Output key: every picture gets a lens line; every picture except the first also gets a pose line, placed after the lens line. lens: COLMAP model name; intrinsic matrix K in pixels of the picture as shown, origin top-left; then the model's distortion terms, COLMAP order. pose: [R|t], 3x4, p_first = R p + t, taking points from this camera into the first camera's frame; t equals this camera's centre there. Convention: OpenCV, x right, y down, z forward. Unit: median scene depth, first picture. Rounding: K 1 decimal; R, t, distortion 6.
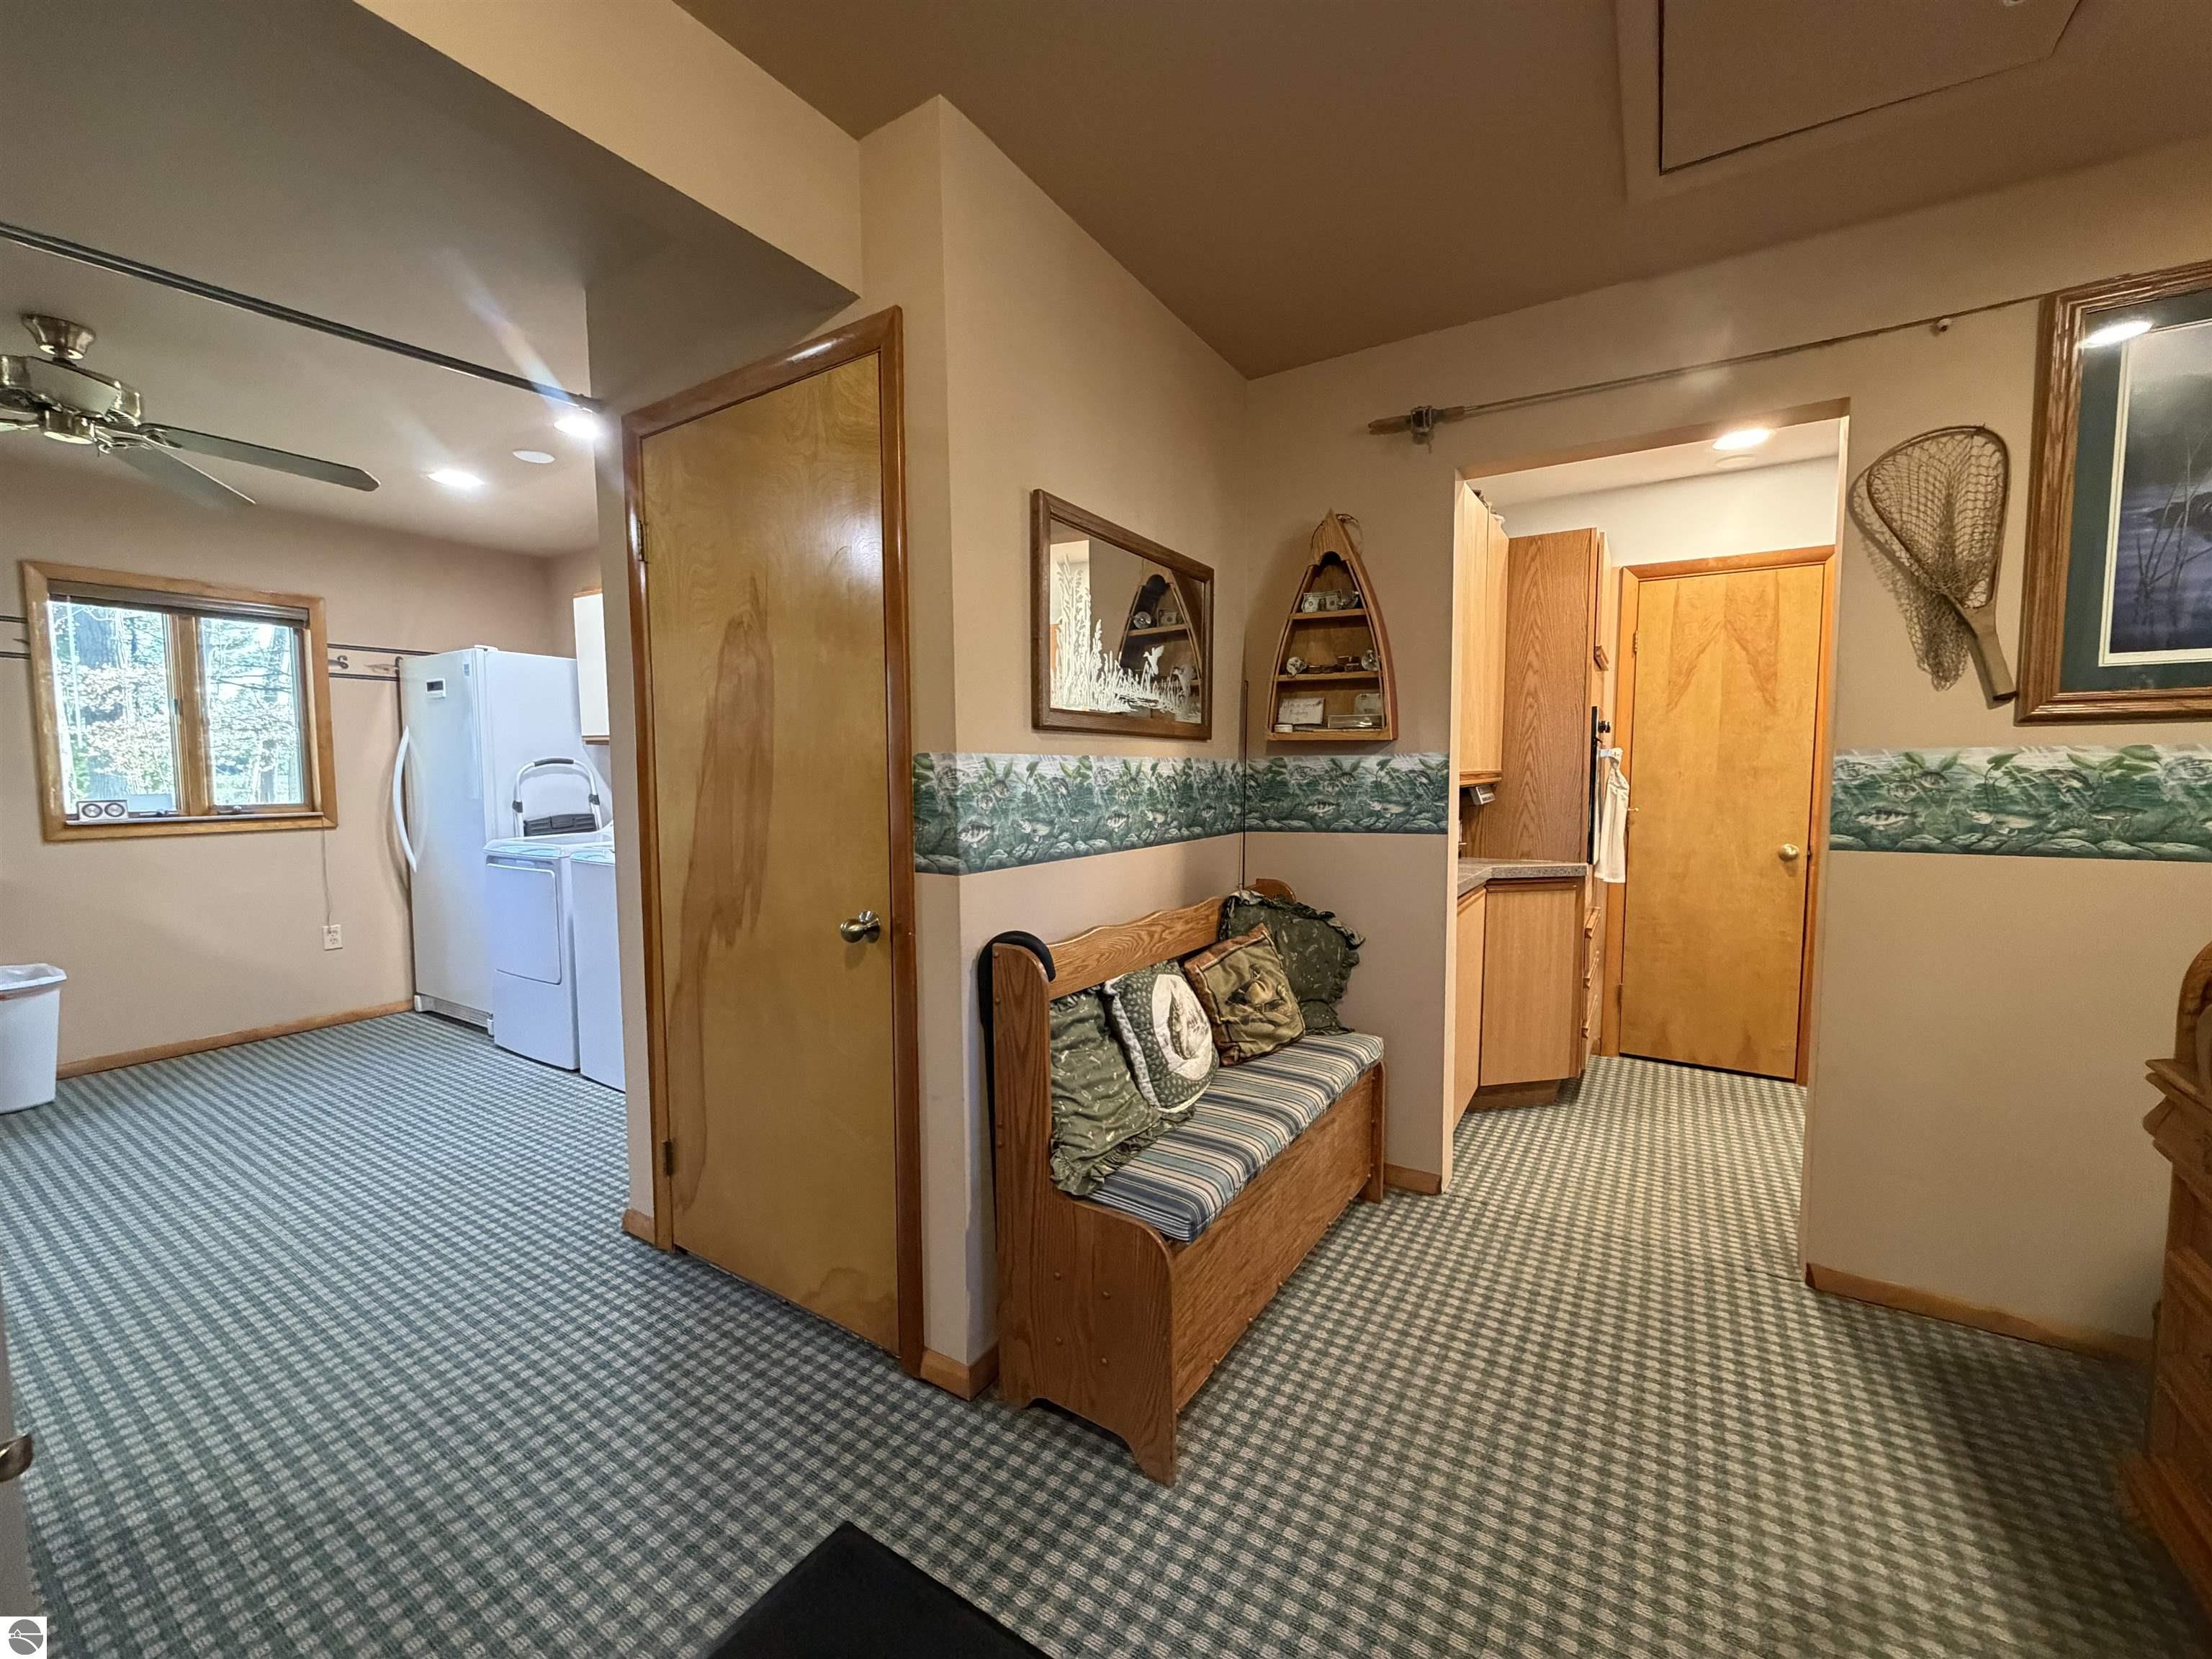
lens RADIAL K [[879.1, 0, 1102.2], [0, 879.1, 830.4], [0, 0, 1]] dist [0.000494, -0.000032]
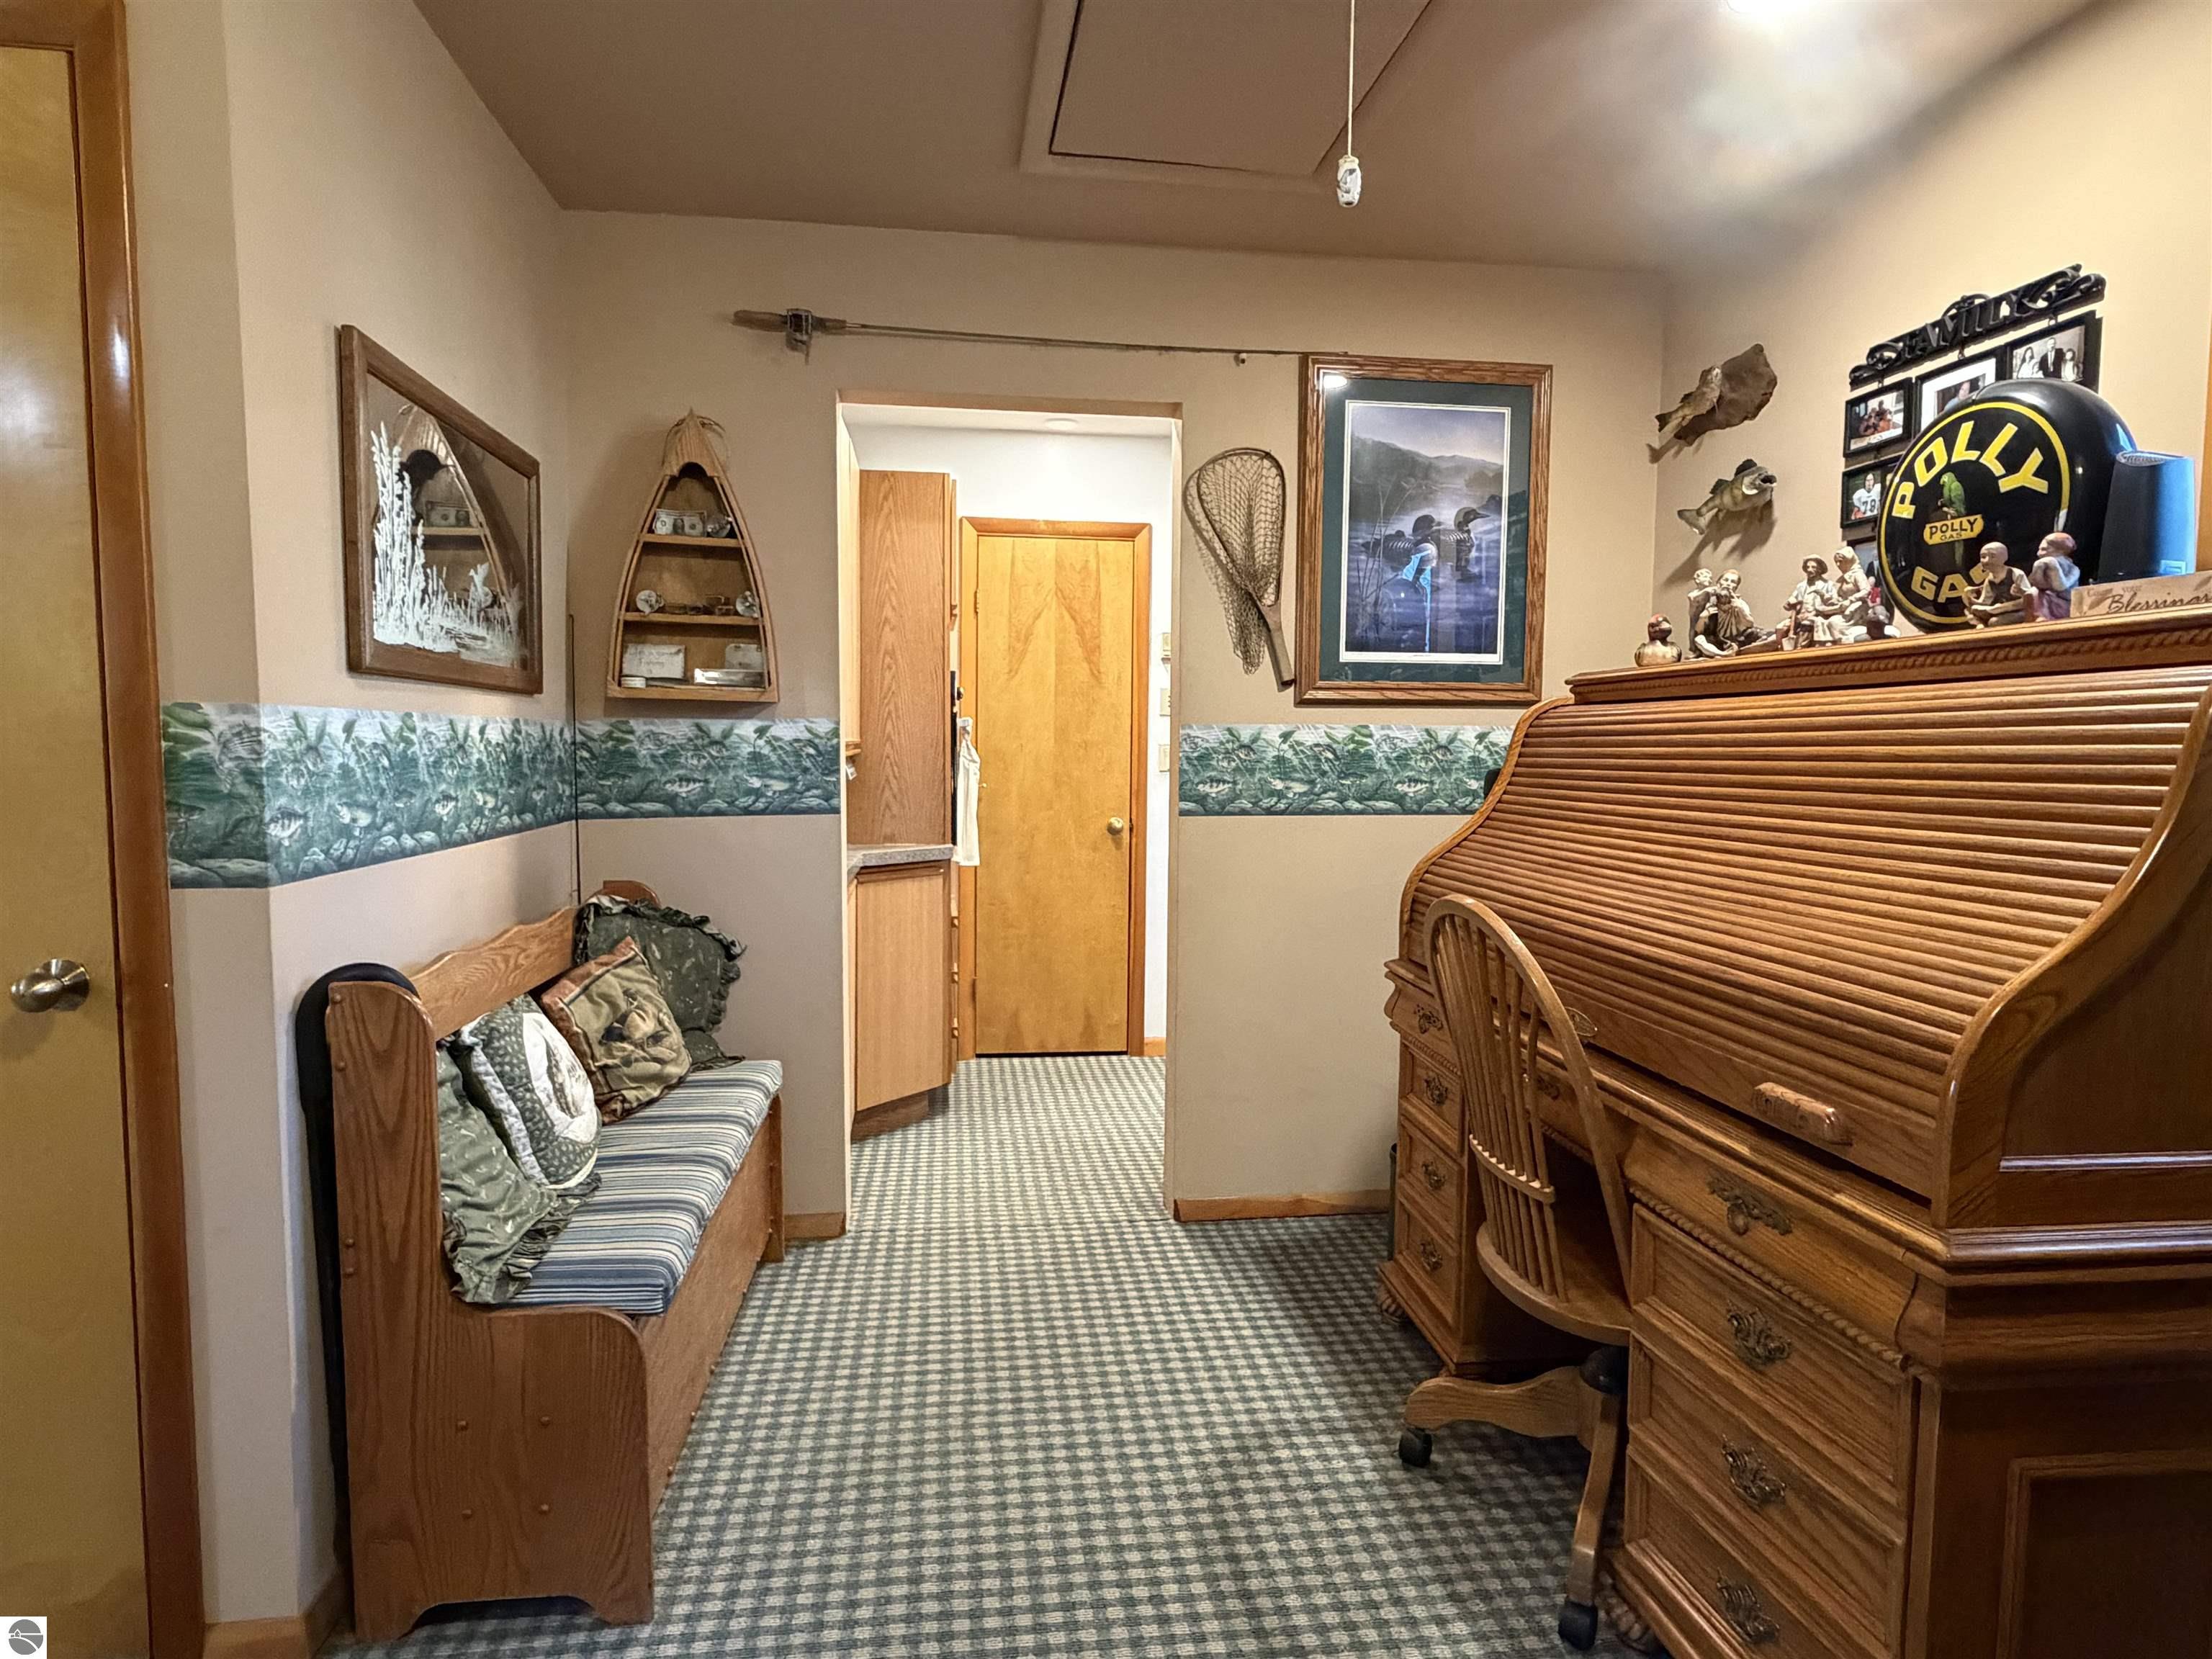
lens RADIAL K [[1234.7, 0, 1095.5], [0, 1234.7, 832.5], [0, 0, 1]] dist [0.004338, -0.000175]
pose [[0.766067, -0.037590, 0.641661, -0.242247], [0.033890, 0.999262, 0.018079, 0.011798], [-0.641867, 0.007896, 0.766775, -0.109465]]
